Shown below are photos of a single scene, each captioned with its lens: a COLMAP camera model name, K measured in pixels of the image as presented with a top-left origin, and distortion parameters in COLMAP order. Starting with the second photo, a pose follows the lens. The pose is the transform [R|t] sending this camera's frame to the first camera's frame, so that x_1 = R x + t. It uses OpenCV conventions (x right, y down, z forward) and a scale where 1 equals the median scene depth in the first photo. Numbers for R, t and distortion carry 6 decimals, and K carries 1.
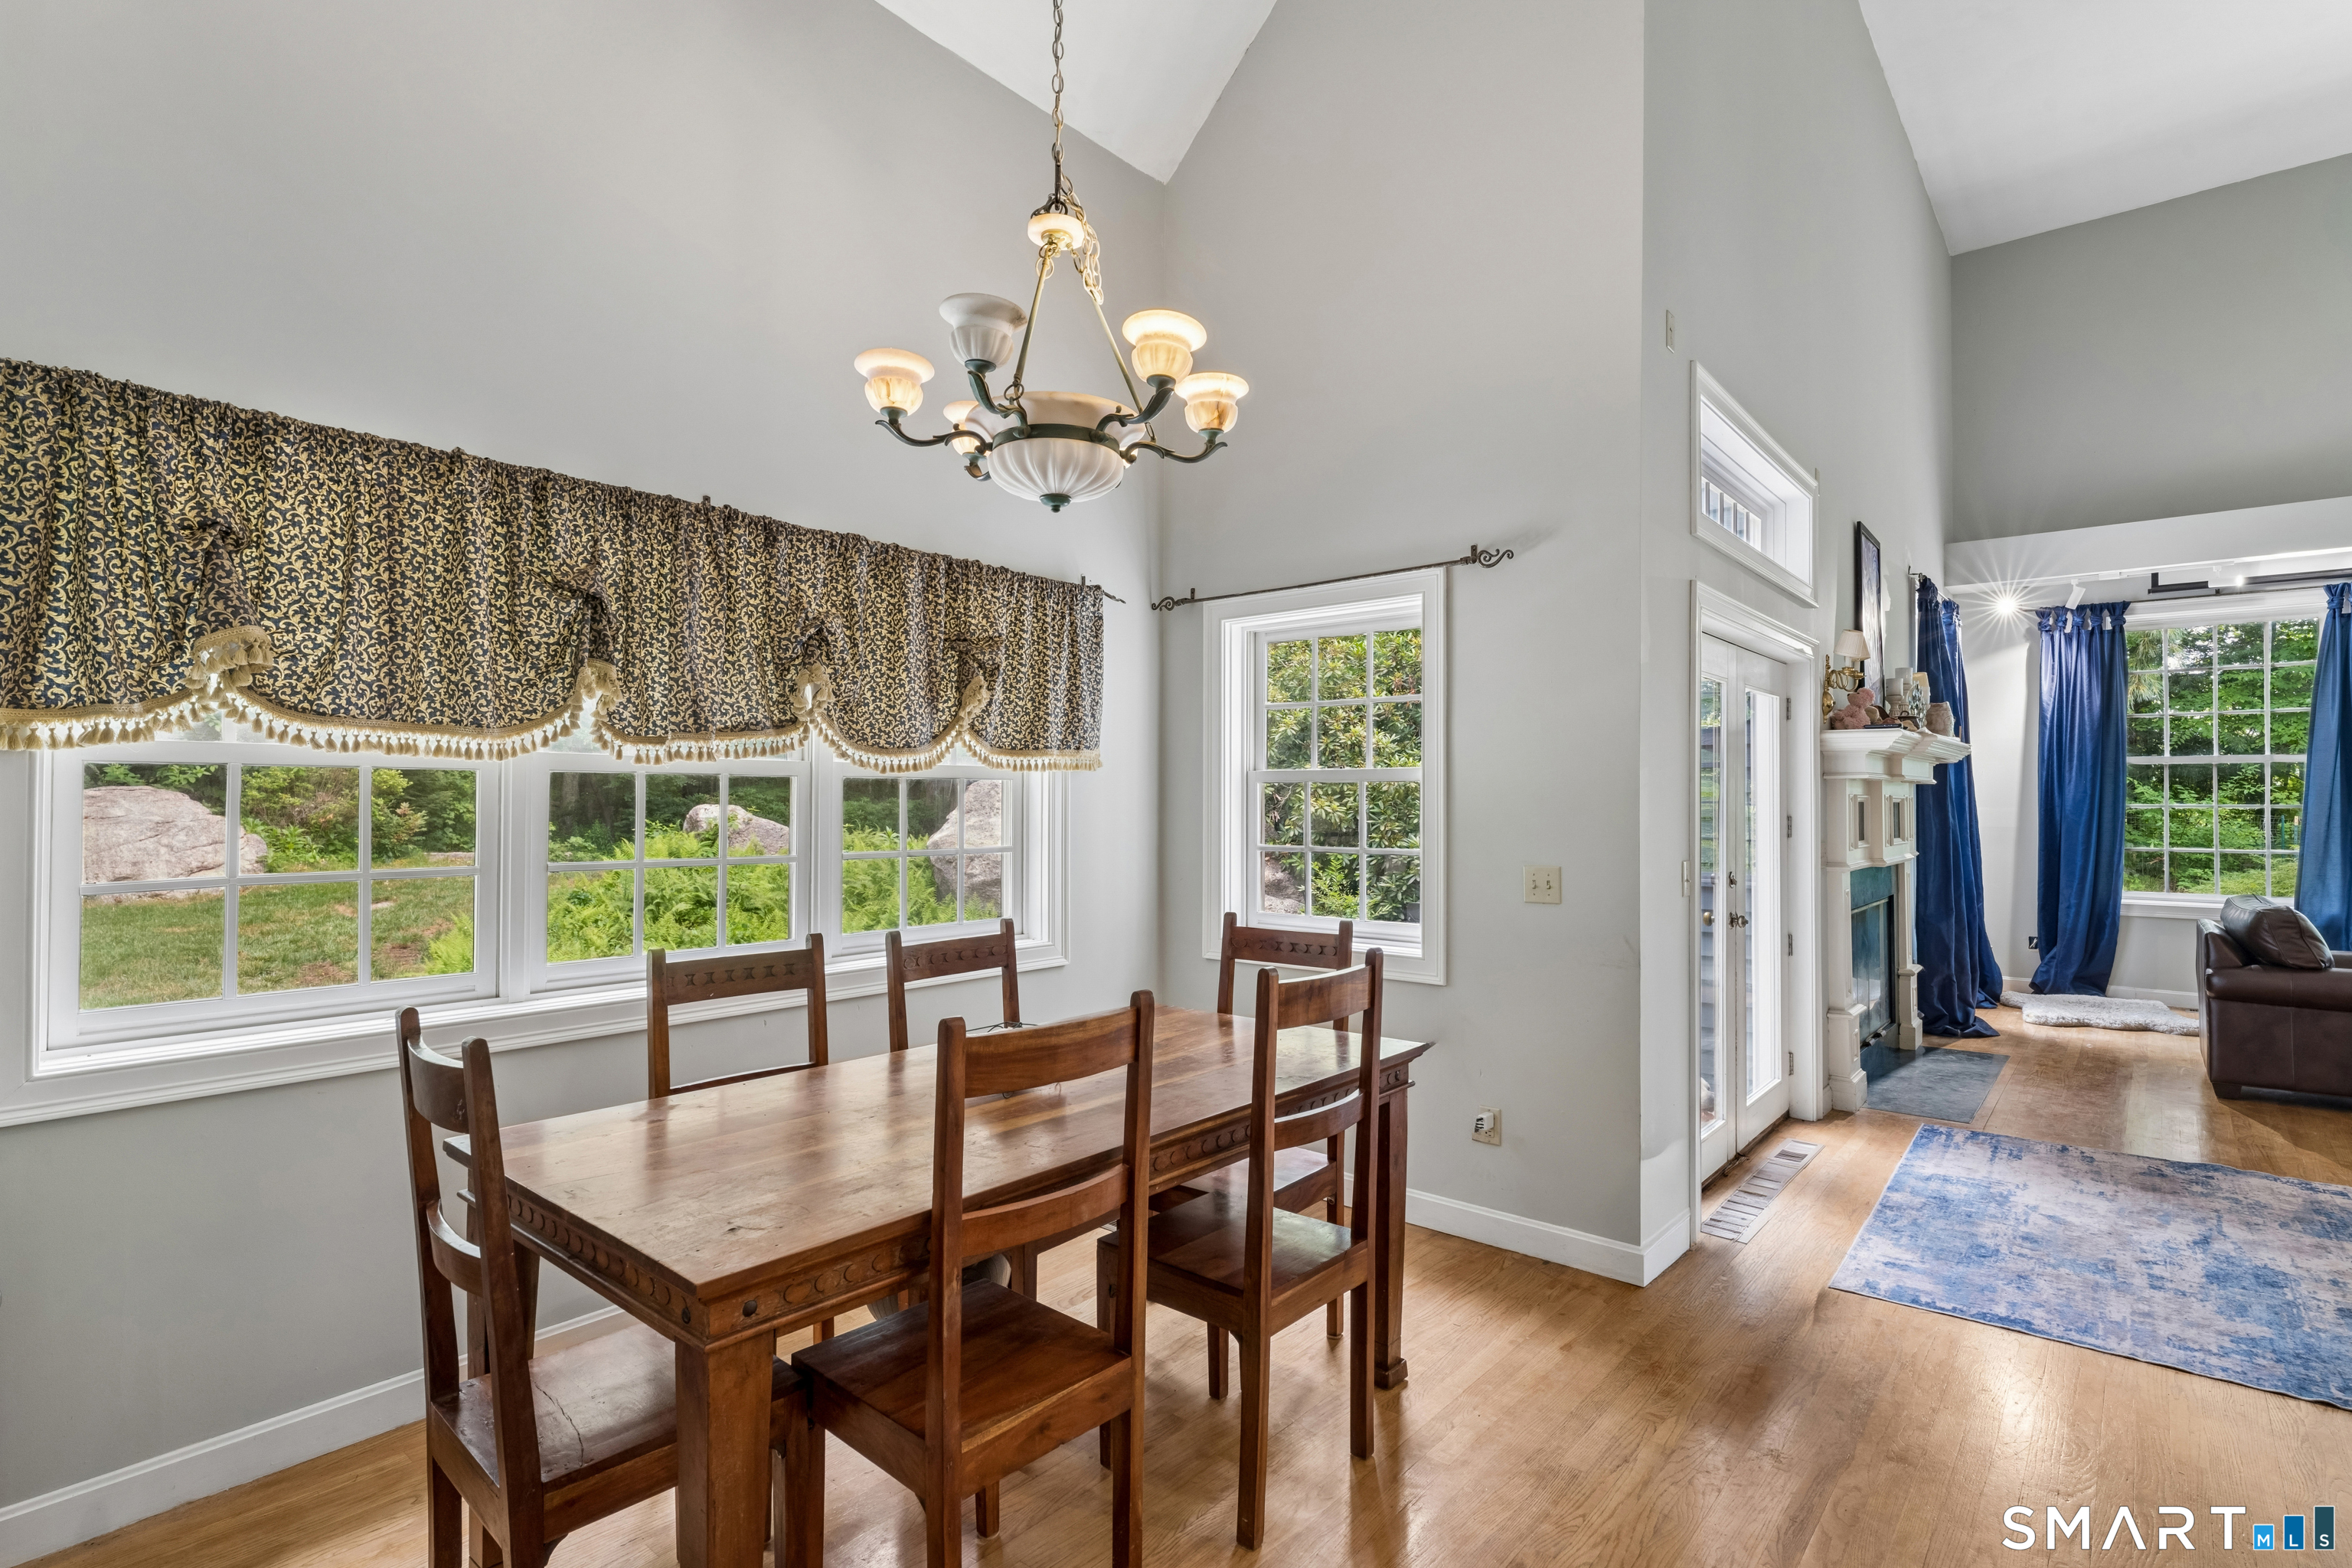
lens RADIAL K [[1153.1, 0, 1169.0], [0, 1153.1, 797.4], [0, 0, 1]] dist [0.003799, -0.000627]
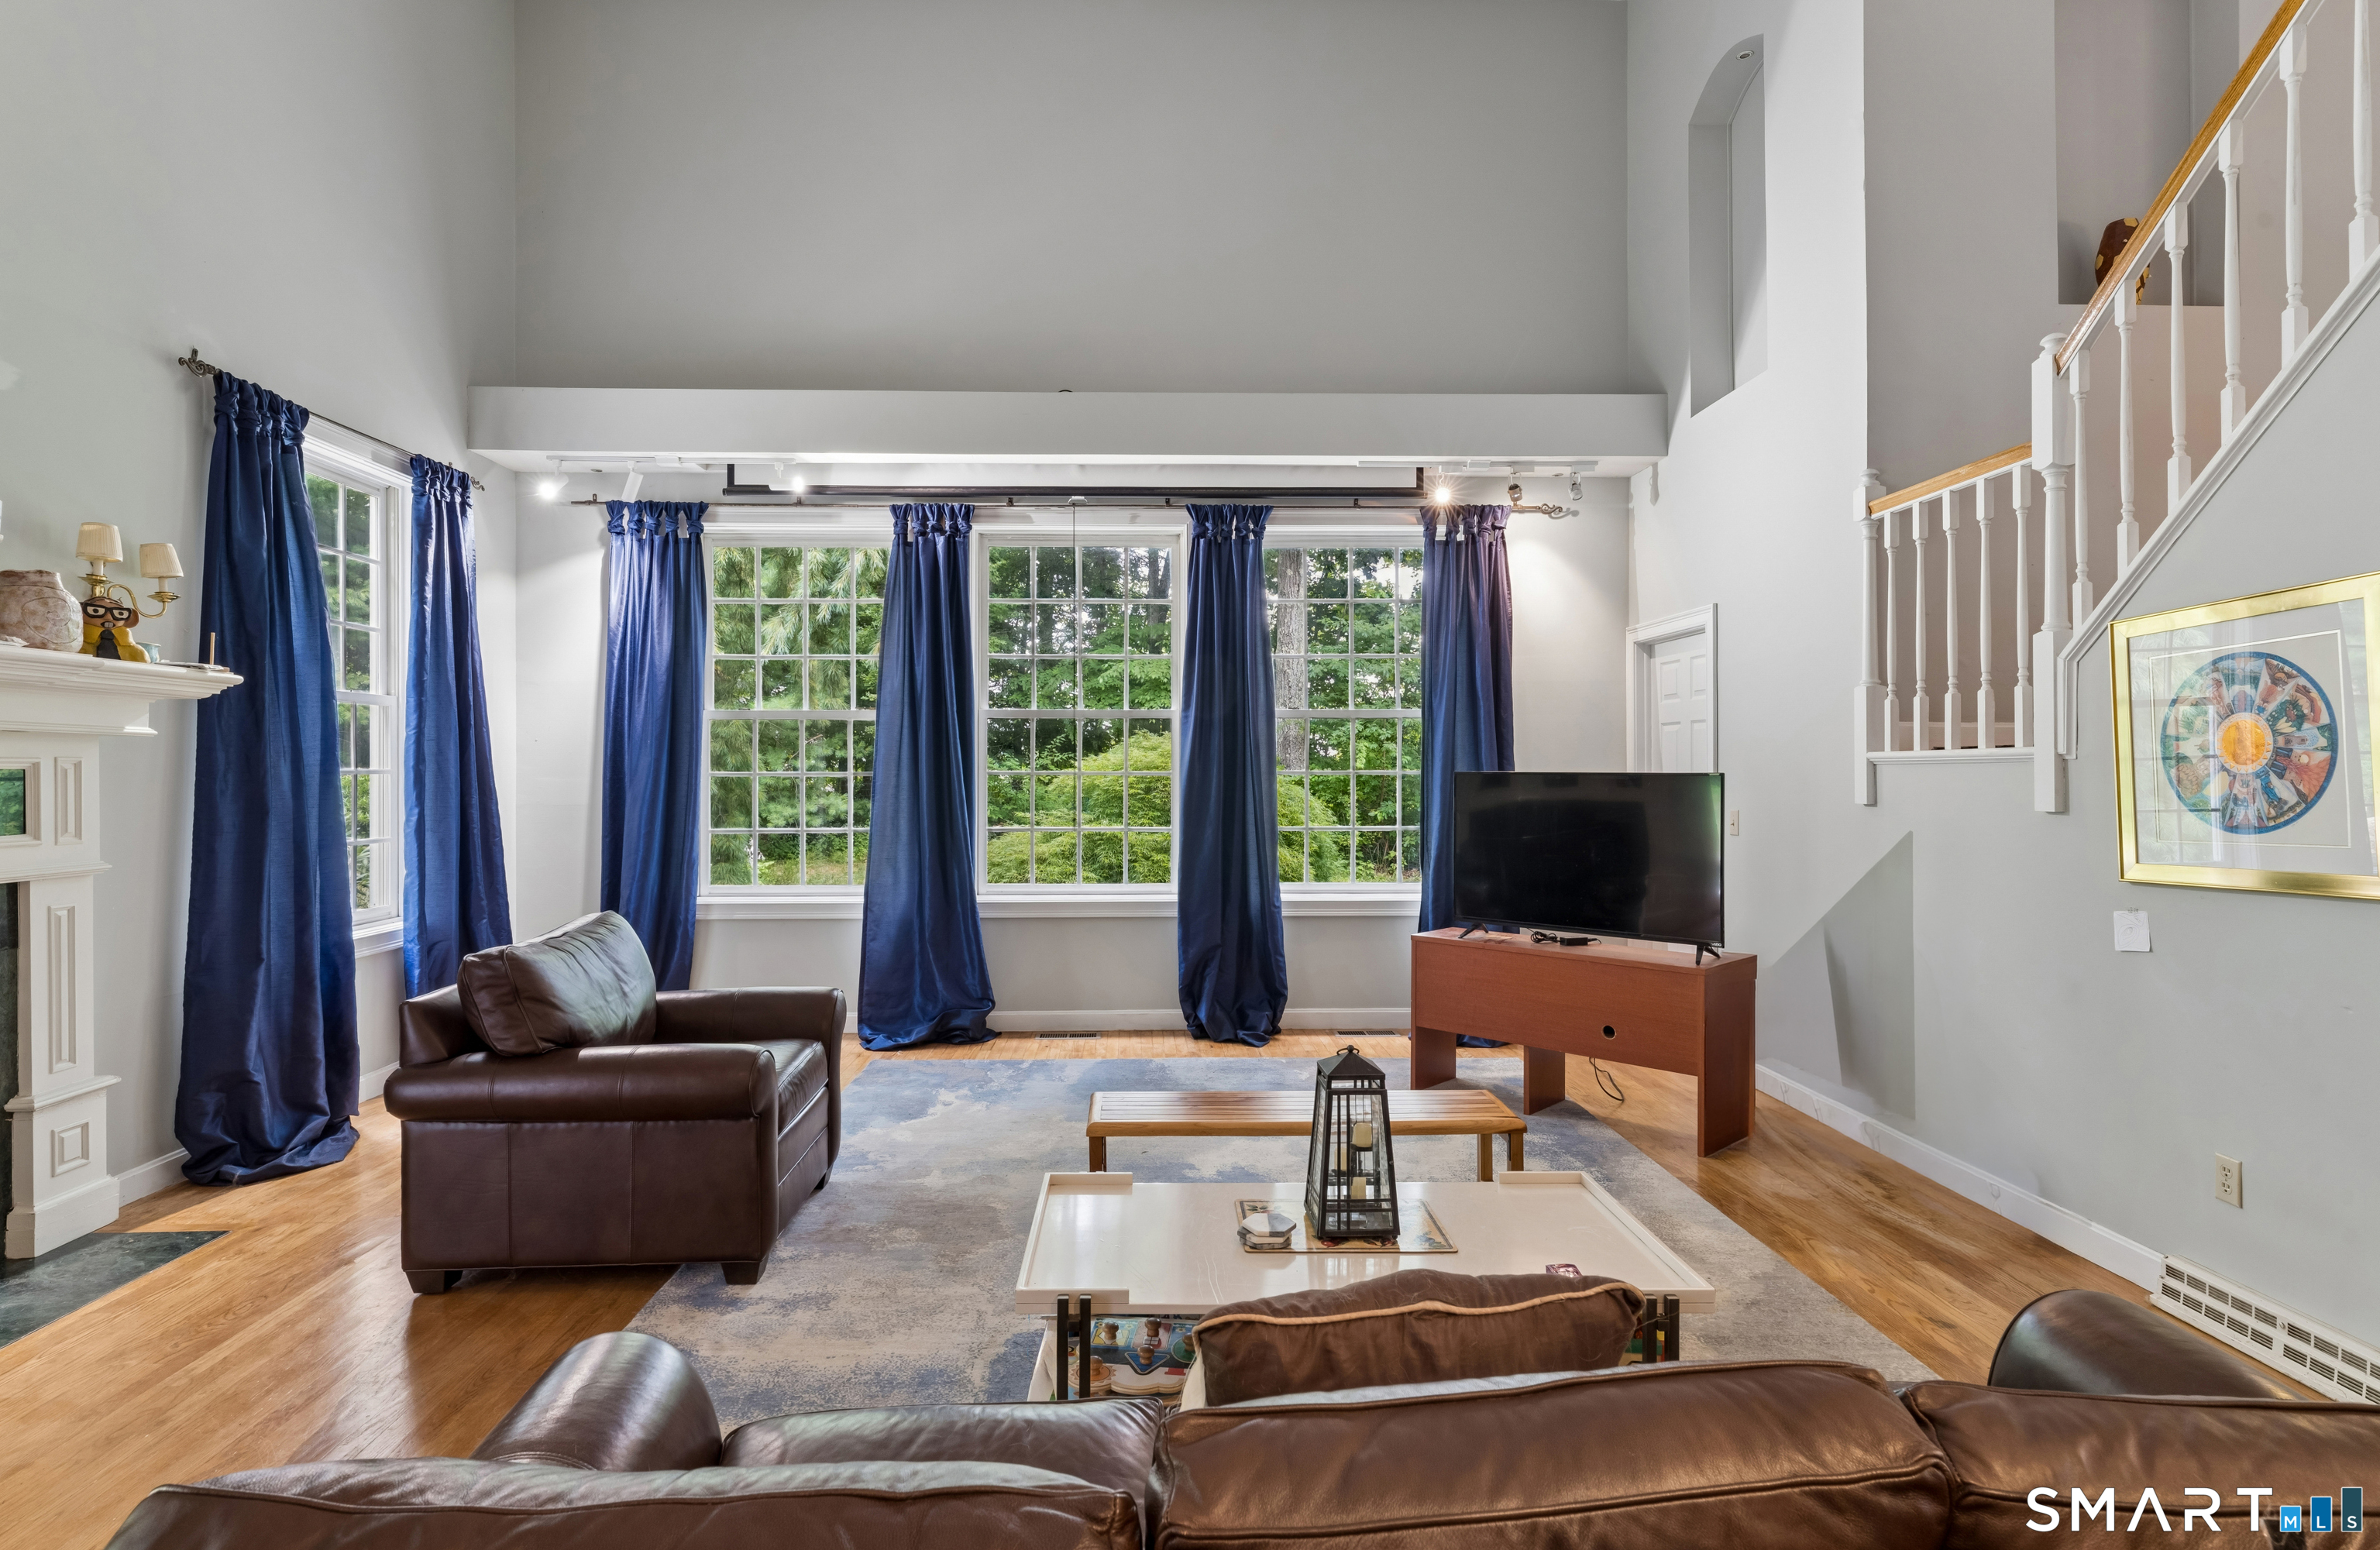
lens RADIAL K [[1181.7, 0, 1172.8], [0, 1181.7, 761.2], [0, 0, 1]] dist [0.000915, 0.000805]
pose [[0.742397, 0.002142, 0.669957, 1.223264], [-0.000155, 0.999995, -0.003026, 0.002478], [-0.669960, 0.002143, 0.742394, 0.504677]]
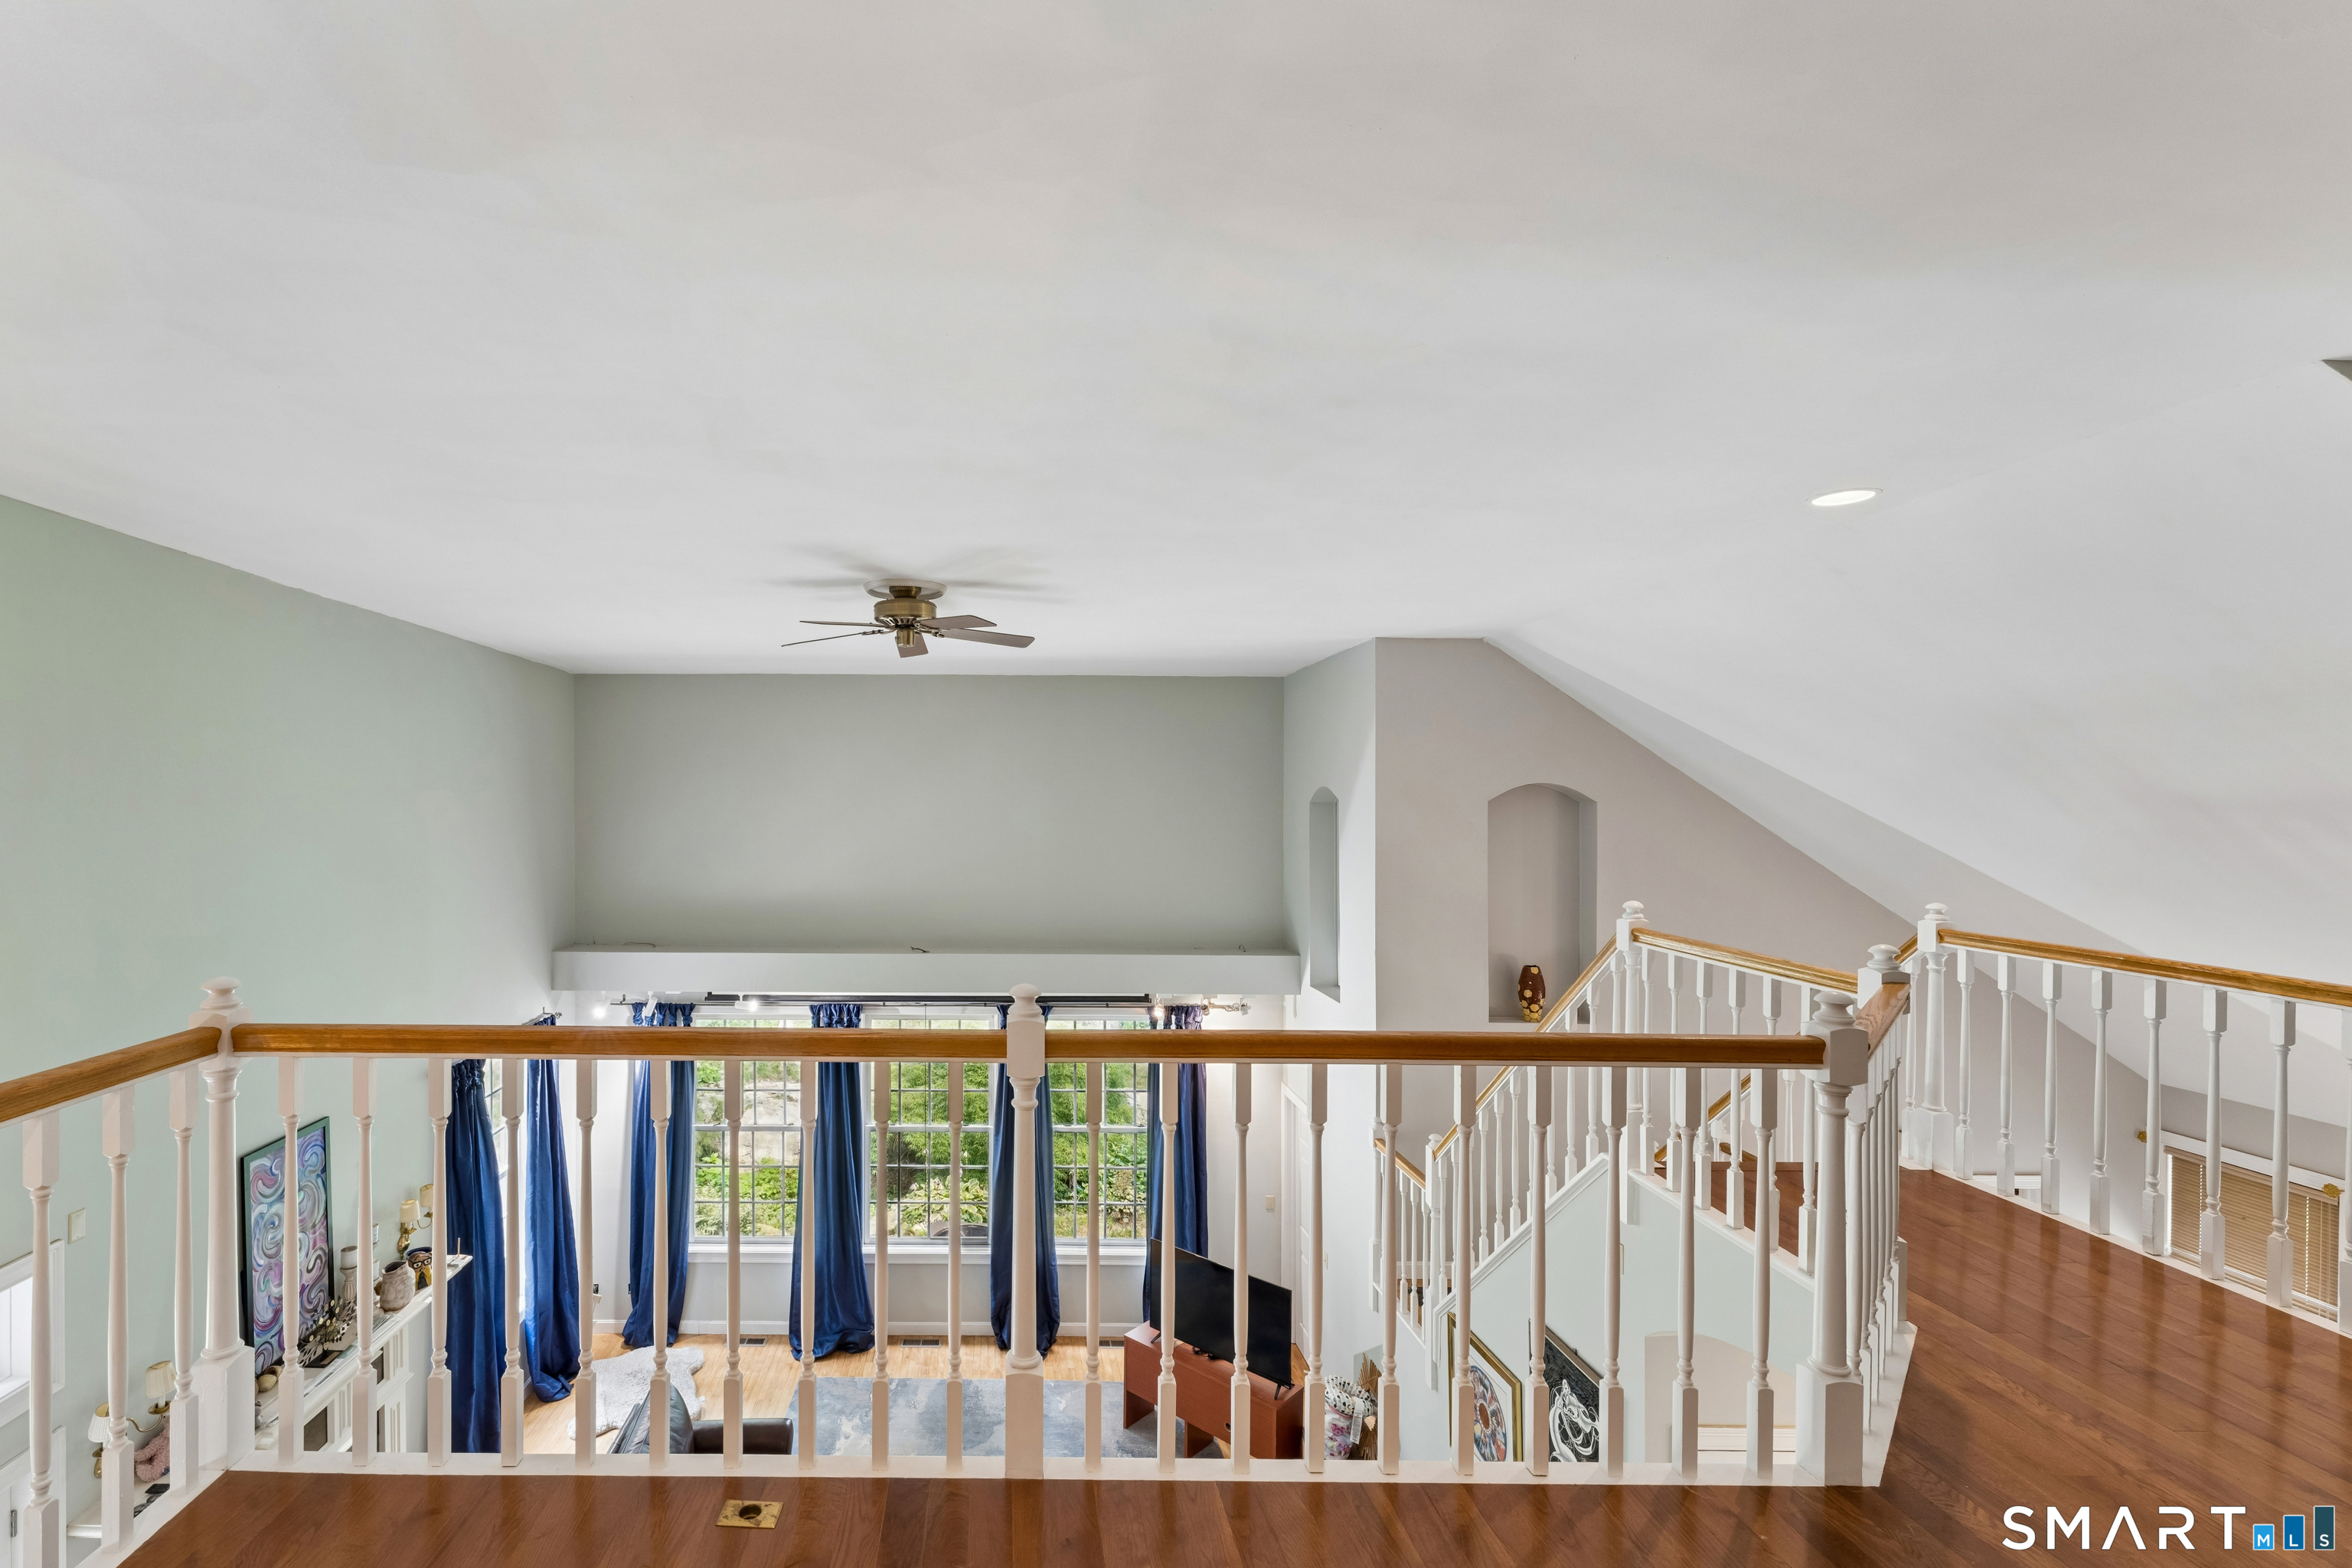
lens RADIAL K [[1038.6, 0, 996.7], [0, 1038.6, 800.4], [0, 0, 1]] dist [-0.000585, -0.000097]
pose [[0.764571, -0.002762, 0.644533, 0.855929], [-0.002426, 0.999971, 0.007163, -0.882753], [-0.644534, -0.007040, 0.764543, -0.051270]]
